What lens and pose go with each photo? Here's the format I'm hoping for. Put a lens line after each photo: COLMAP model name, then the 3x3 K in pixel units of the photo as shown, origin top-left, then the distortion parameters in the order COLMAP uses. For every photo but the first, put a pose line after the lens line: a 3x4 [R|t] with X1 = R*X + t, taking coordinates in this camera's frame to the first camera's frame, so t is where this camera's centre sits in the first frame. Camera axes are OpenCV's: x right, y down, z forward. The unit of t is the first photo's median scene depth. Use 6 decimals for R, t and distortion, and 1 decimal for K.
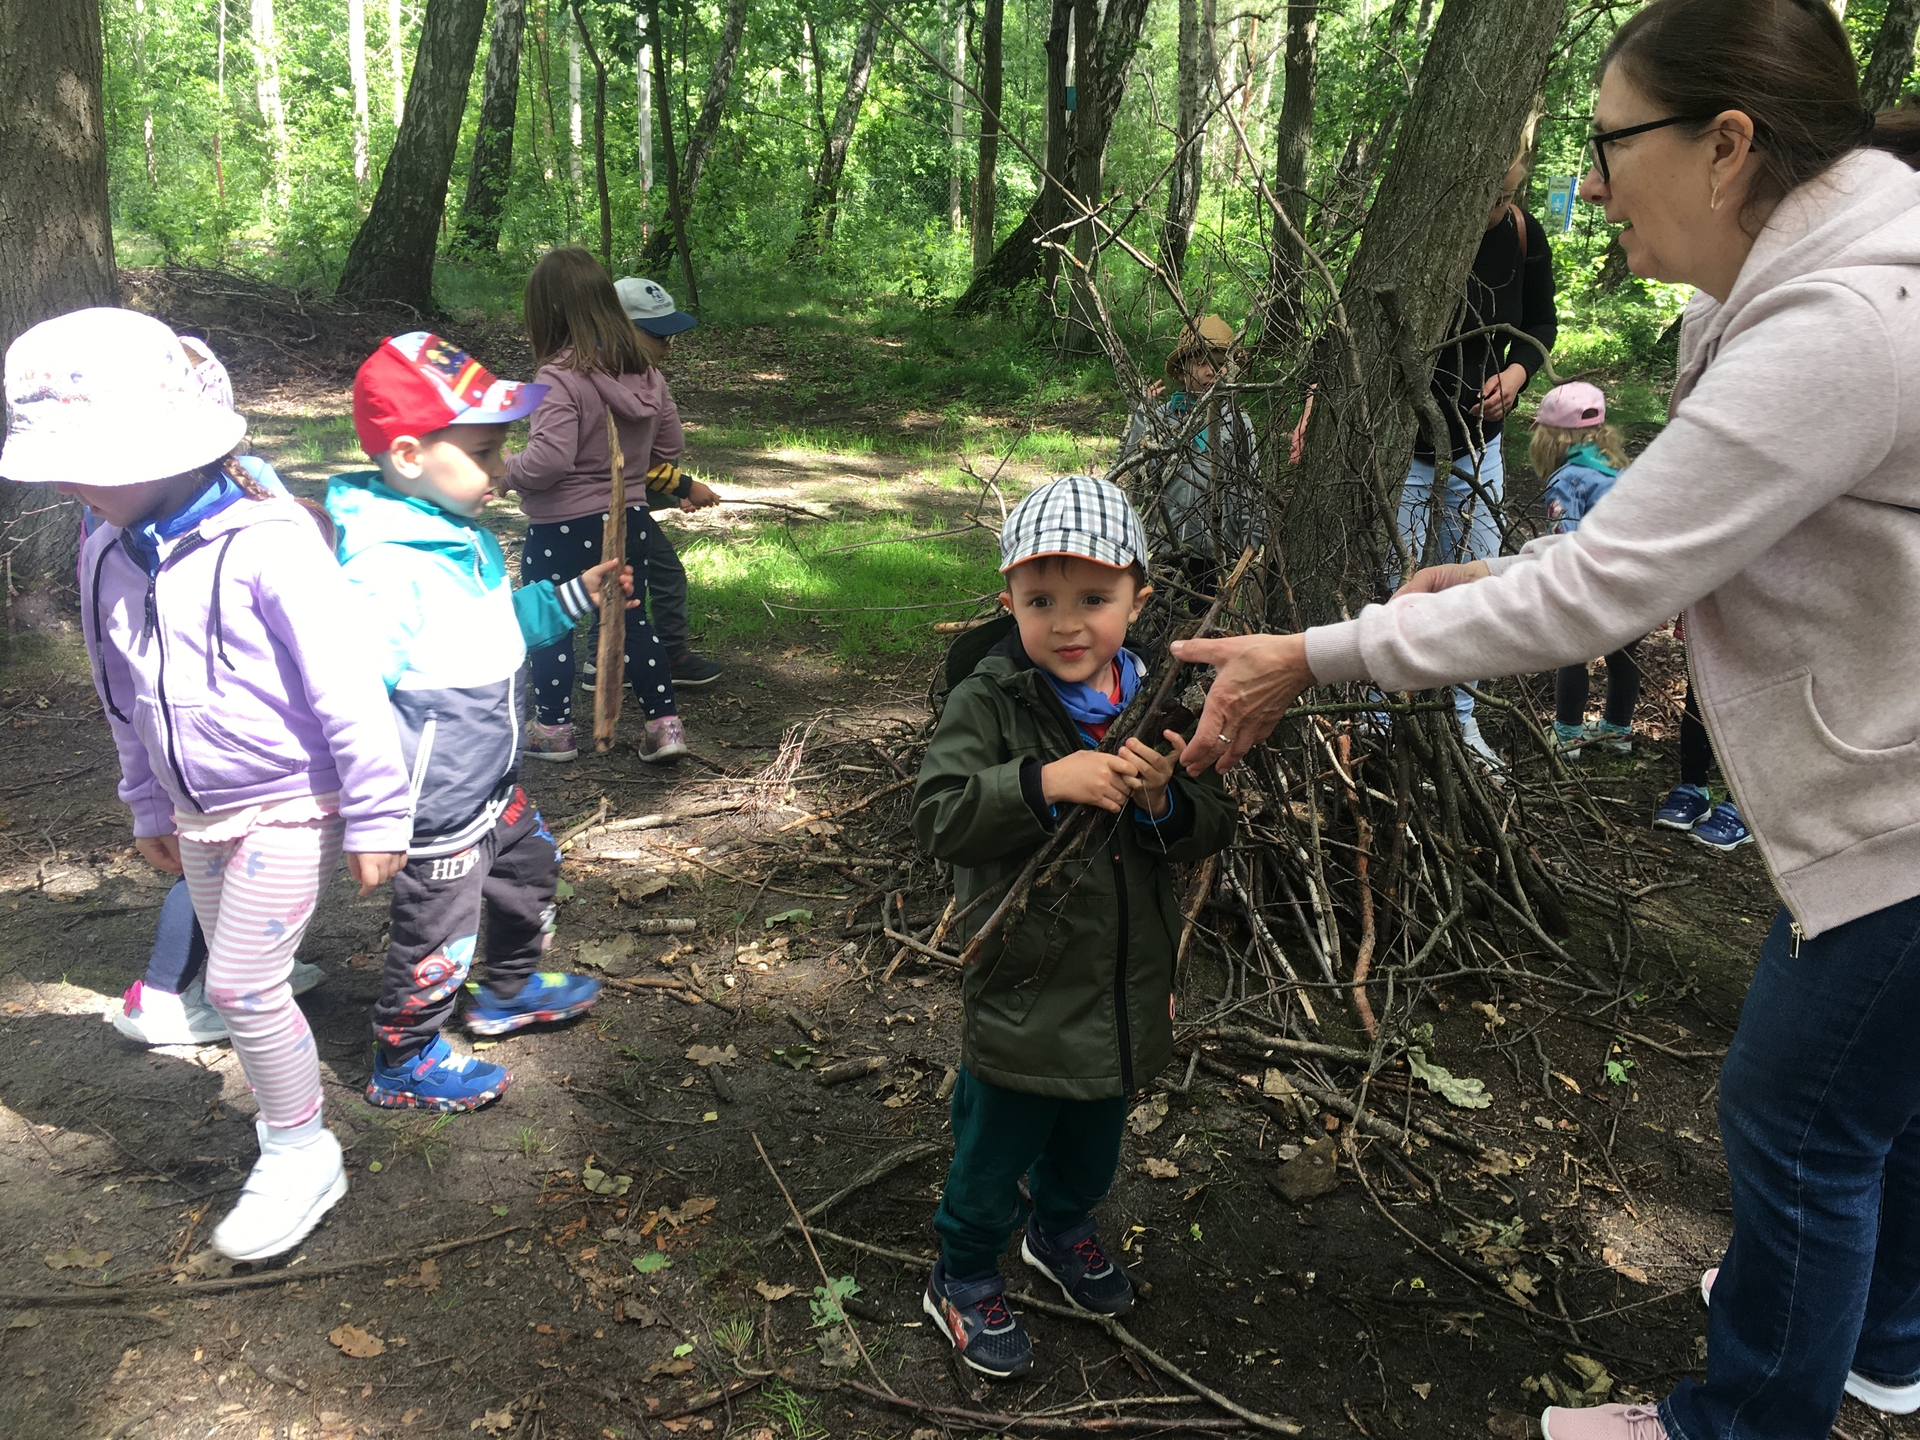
lens RADIAL K [[1668.5, 0, 955.5], [0, 1668.5, 700.0], [0, 0, 1]] dist [0.070690, -0.121029]
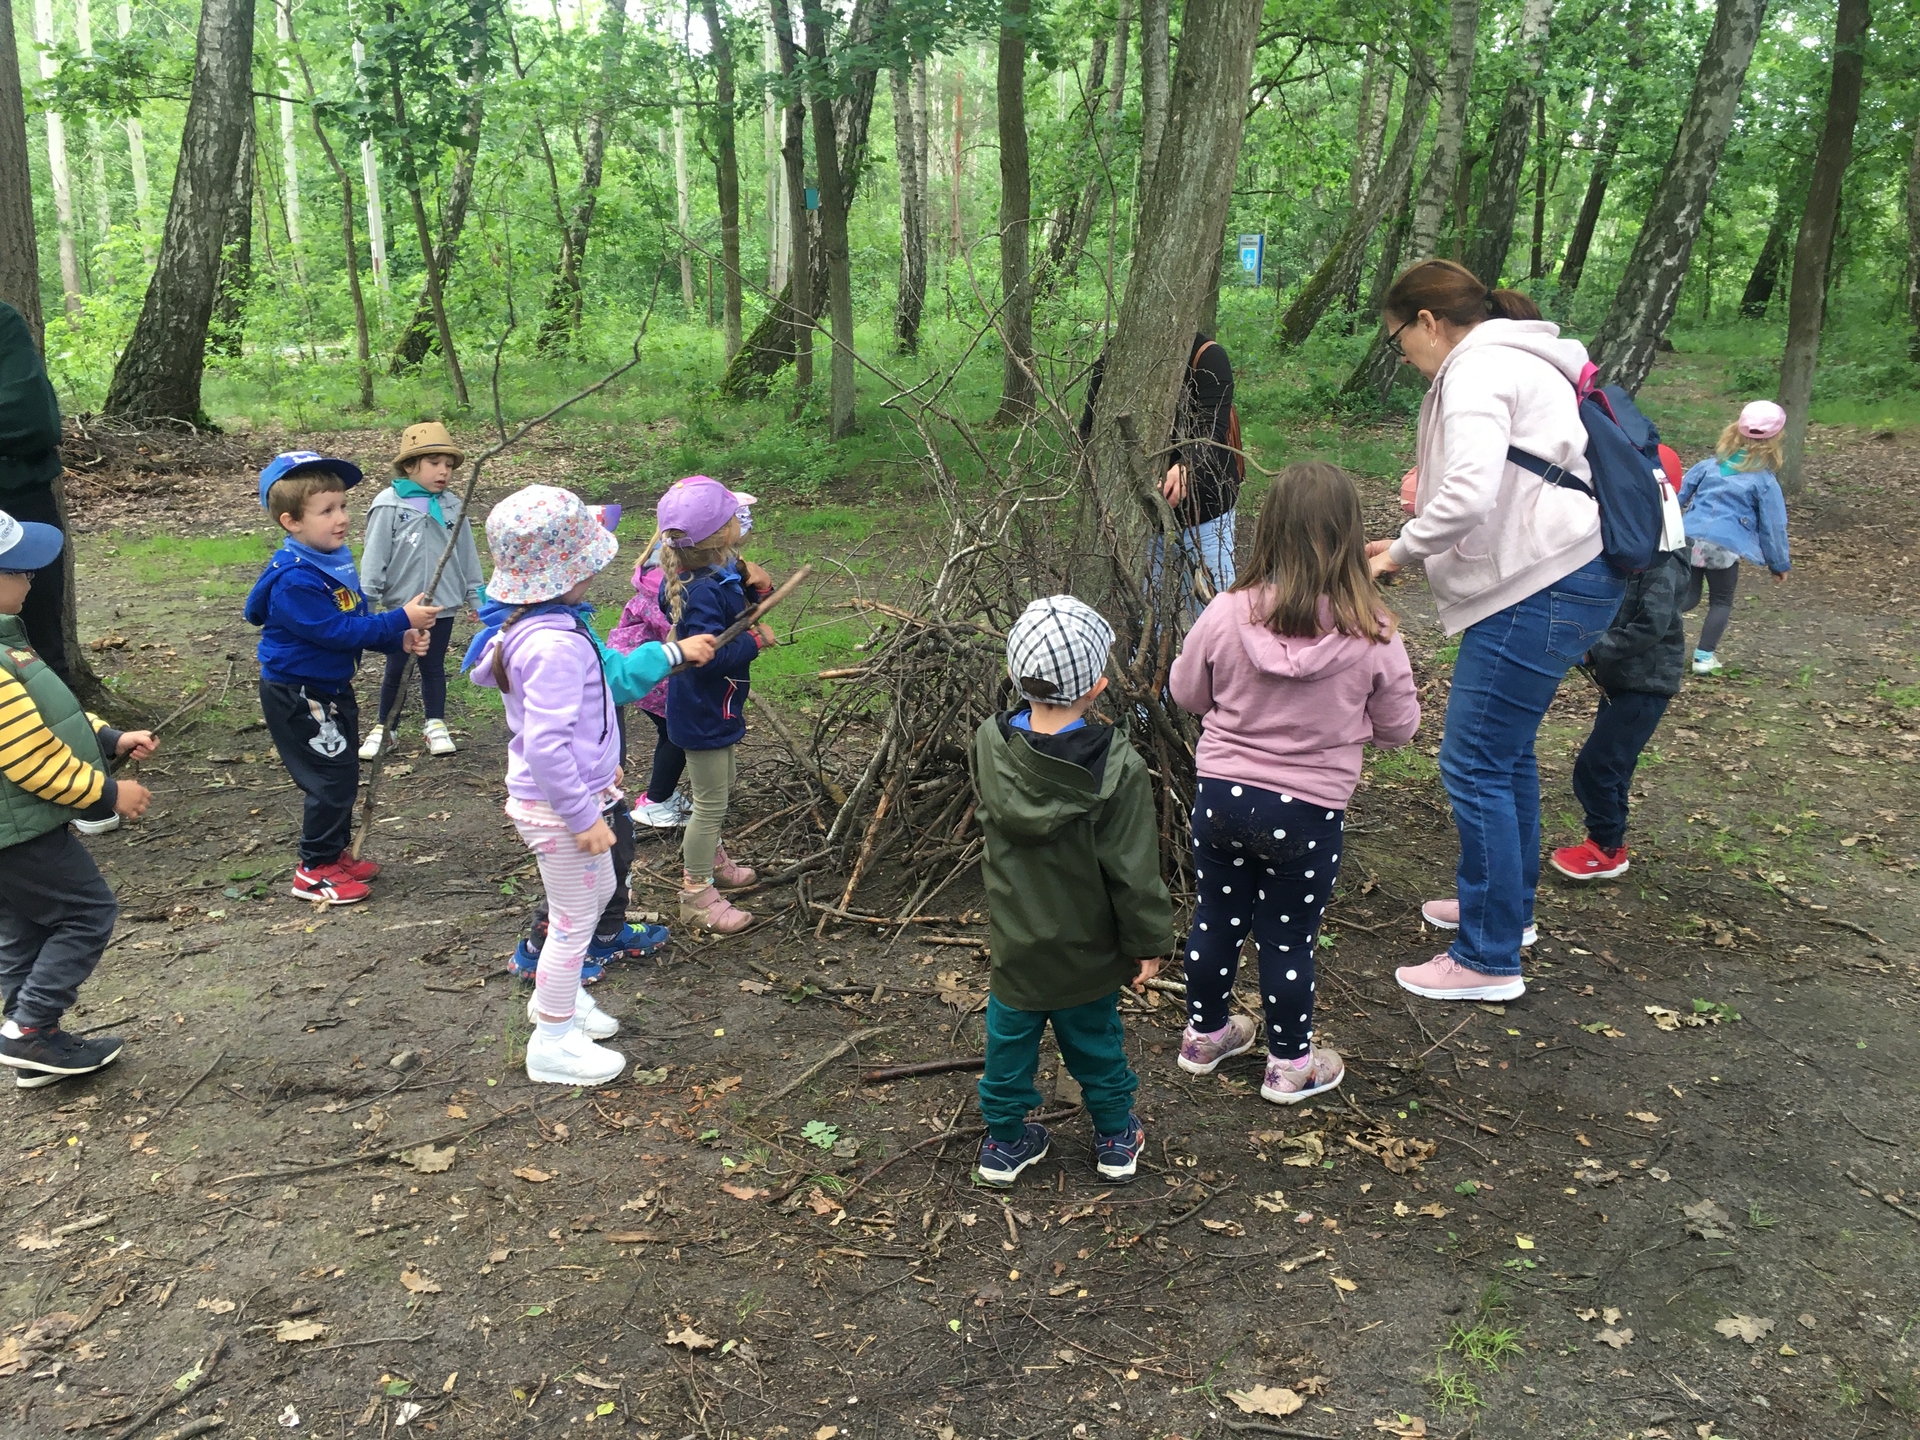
lens RADIAL K [[1676.3, 0, 952.0], [0, 1676.3, 712.3], [0, 0, 1]] dist [0.094270, -0.130855]
pose [[0.986078, -0.084208, 0.143387, -0.108464], [0.088116, 0.995886, -0.021116, 0.023410], [-0.141019, 0.033457, 0.989441, -0.370430]]
